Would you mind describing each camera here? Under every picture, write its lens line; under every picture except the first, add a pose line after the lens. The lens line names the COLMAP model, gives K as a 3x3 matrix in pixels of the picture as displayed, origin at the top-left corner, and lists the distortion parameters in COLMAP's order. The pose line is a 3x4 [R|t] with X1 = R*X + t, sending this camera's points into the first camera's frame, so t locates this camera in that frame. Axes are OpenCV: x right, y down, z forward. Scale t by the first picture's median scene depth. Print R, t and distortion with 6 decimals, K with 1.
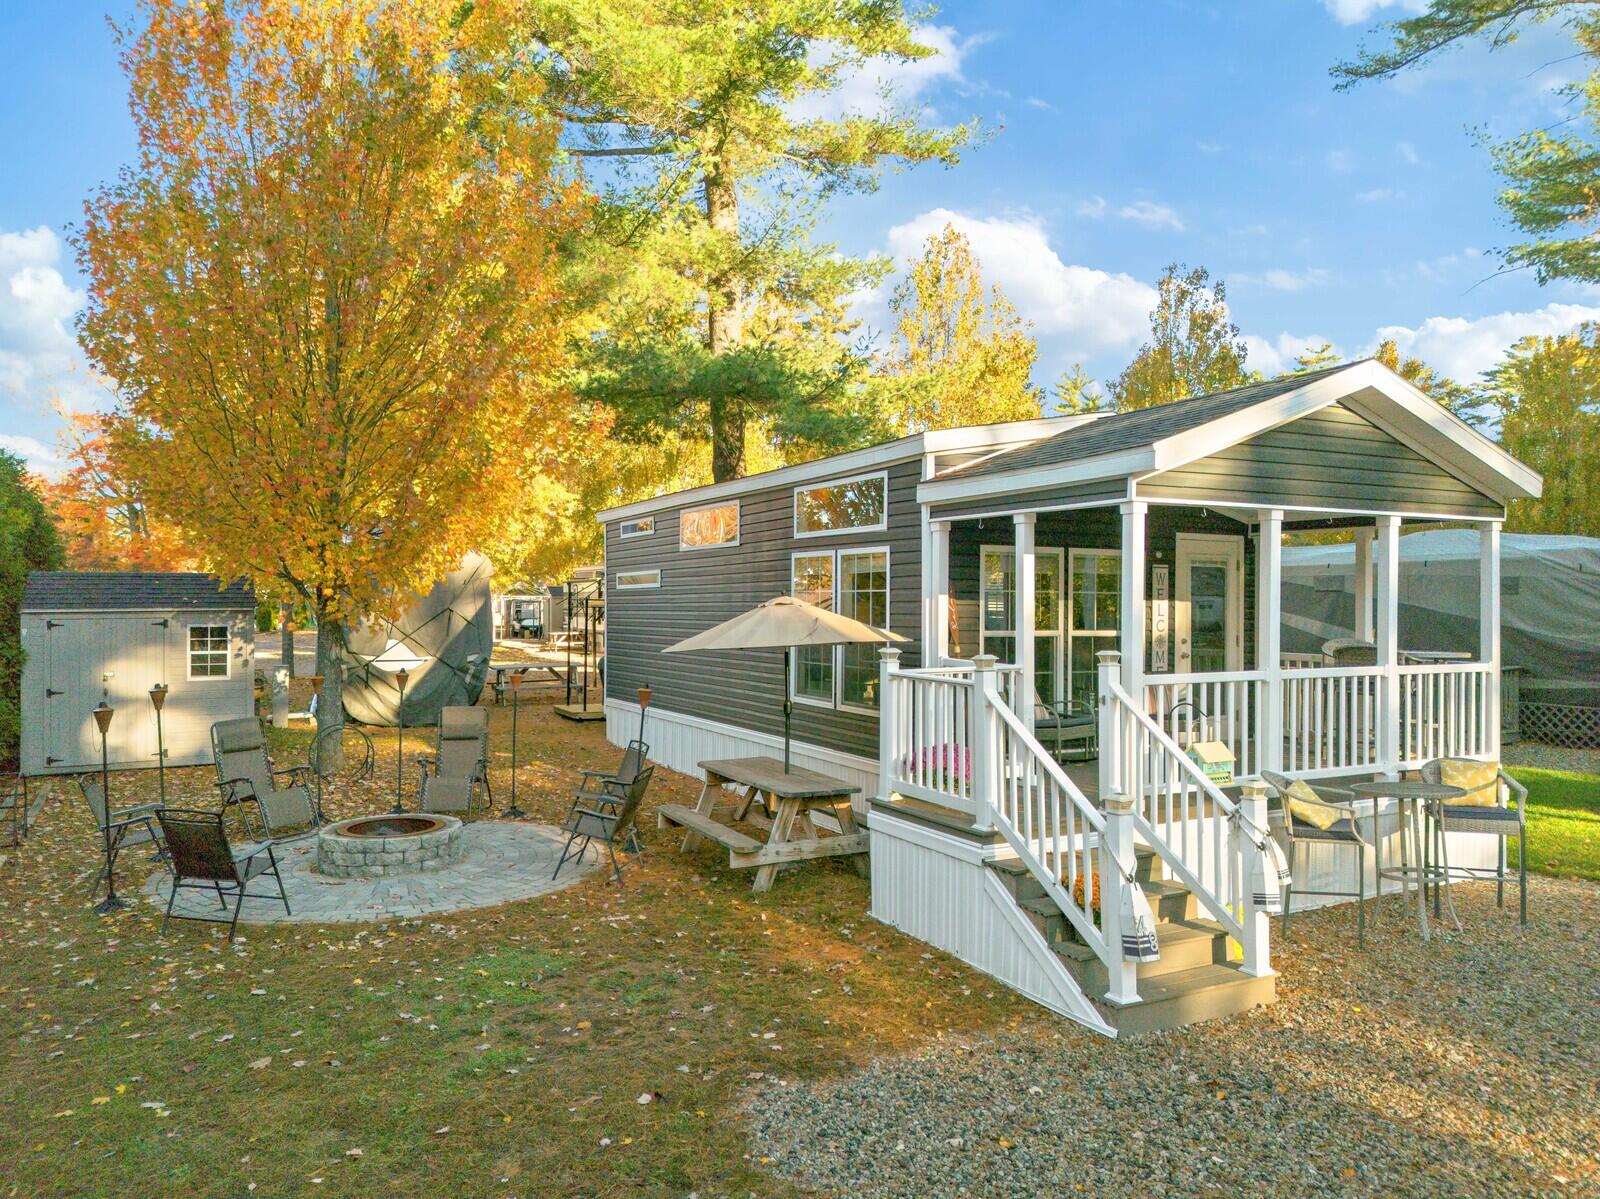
lens RADIAL K [[1126.8, 0, 800.0], [0, 1126.8, 599.5], [0, 0, 1]] dist [0.075847, -0.070707]
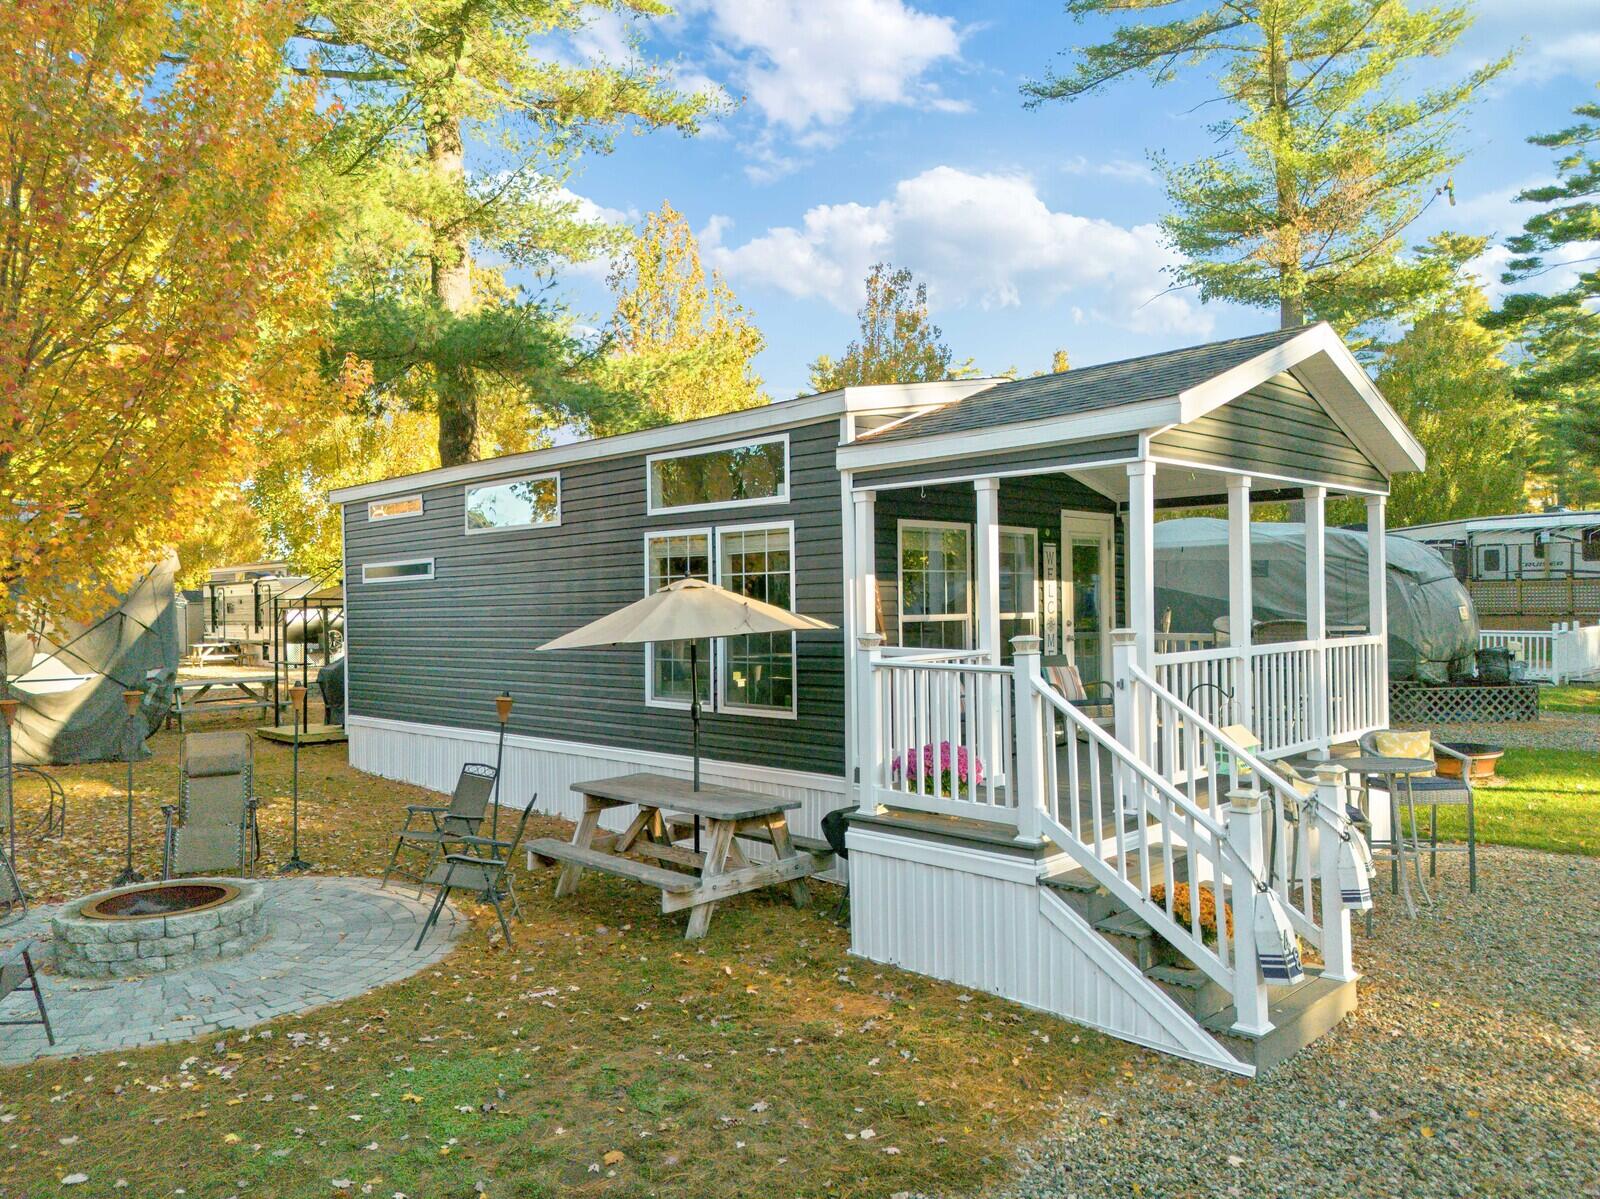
lens RADIAL K [[1142.9, 0, 800.0], [0, 1142.9, 599.5], [0, 0, 1]] dist [0.068796, -0.056528]
pose [[0.955771, -0.017196, 0.293610, -0.193800], [0.017727, 0.999843, 0.000852, 0.014117], [-0.293578, 0.004391, 0.955925, 0.175766]]
